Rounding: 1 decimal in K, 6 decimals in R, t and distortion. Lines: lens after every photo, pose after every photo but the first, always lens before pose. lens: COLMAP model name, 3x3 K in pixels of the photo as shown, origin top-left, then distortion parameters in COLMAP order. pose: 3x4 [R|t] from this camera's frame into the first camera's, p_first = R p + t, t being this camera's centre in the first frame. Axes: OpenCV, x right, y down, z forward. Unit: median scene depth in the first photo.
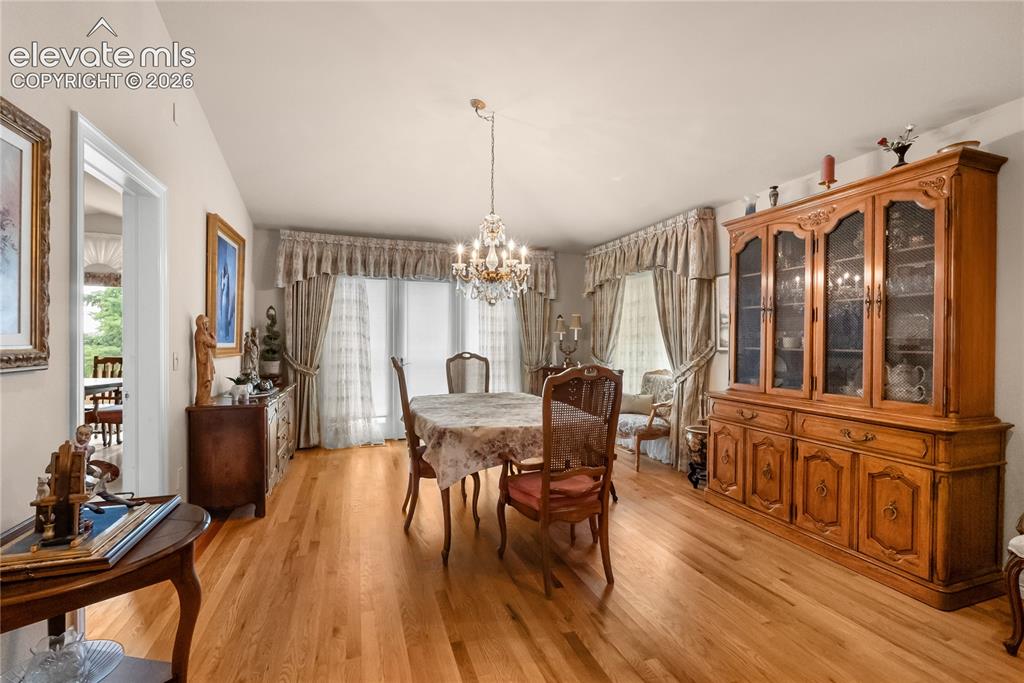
lens RADIAL K [[454.6, 0, 512.2], [0, 454.6, 341.9], [0, 0, 1]] dist [-0.013410, 0.002487]
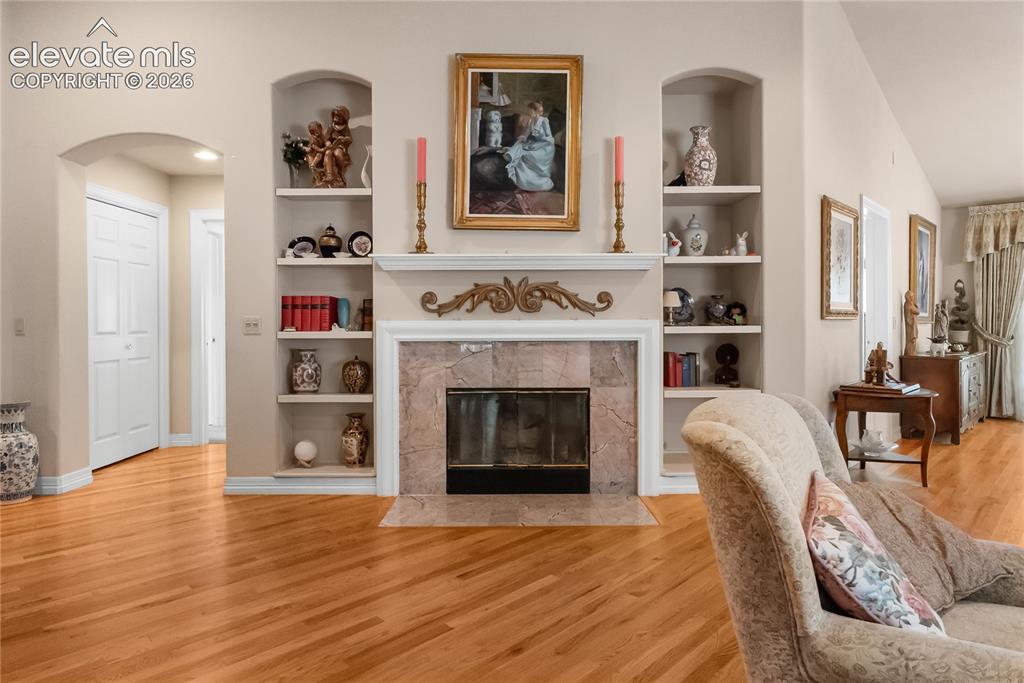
lens RADIAL K [[595.0, 0, 518.2], [0, 595.0, 323.3], [0, 0, 1]] dist [-0.001277, 0.000217]
pose [[0.445084, -0.002544, -0.895485, 0.267922], [0.000498, 0.999997, -0.002593, 0.028272], [0.895489, 0.000708, 0.445083, -0.572975]]
